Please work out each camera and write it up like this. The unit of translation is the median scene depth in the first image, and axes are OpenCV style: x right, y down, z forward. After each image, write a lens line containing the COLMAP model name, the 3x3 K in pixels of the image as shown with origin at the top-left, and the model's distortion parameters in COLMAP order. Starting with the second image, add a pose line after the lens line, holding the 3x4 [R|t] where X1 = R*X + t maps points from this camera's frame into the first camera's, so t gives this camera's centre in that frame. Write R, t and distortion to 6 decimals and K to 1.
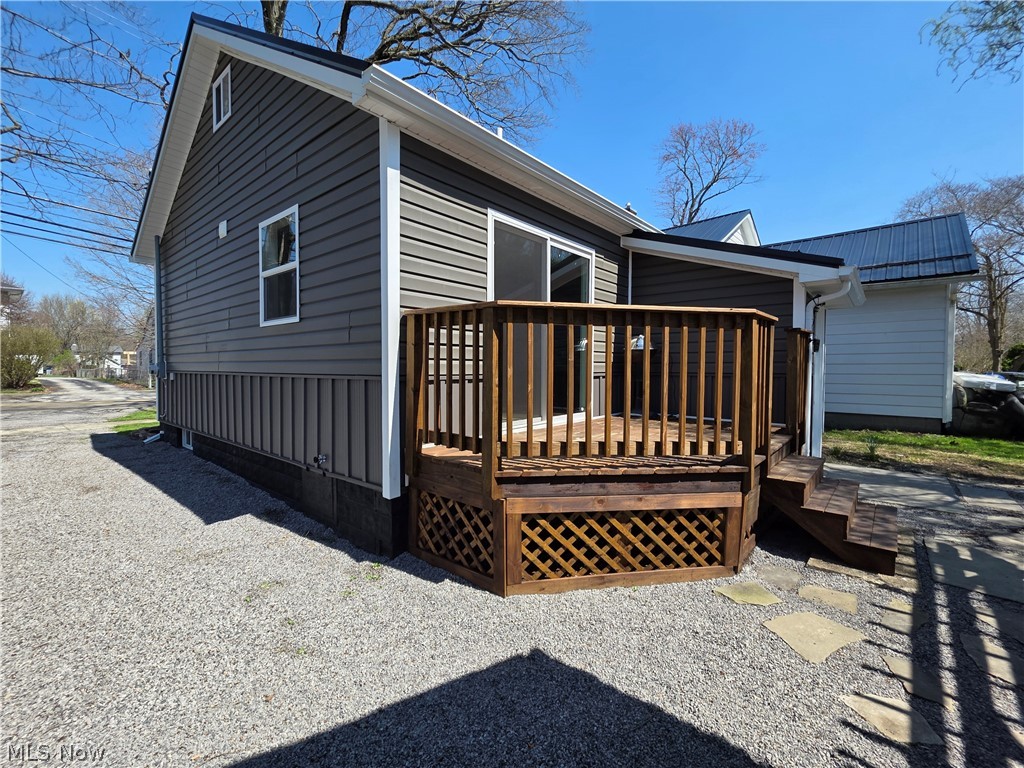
lens RADIAL K [[443.2, 0, 509.0], [0, 443.2, 381.3], [0, 0, 1]] dist [0.001907, 0.000093]
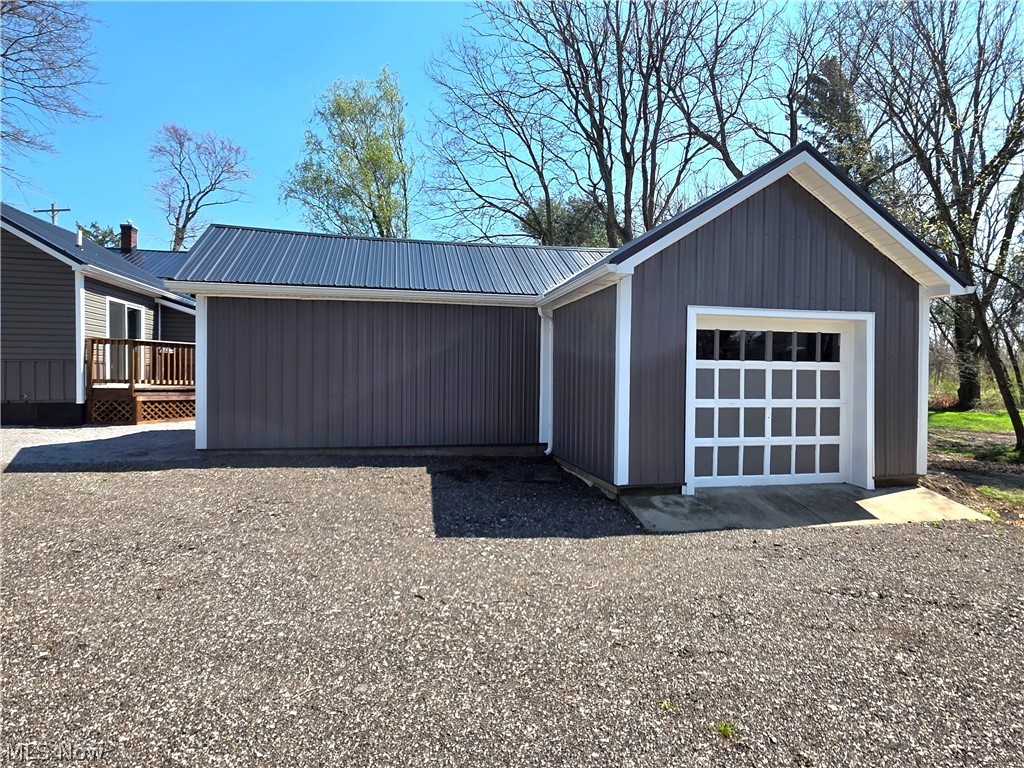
lens RADIAL K [[580.9, 0, 512.1], [0, 580.9, 385.0], [0, 0, 1]] dist [0.021032, 0.000688]
pose [[0.626283, -0.007678, 0.779558, -1.594453], [0.015861, 0.999870, -0.002895, 0.217898], [-0.779434, 0.014178, 0.626324, -3.803743]]
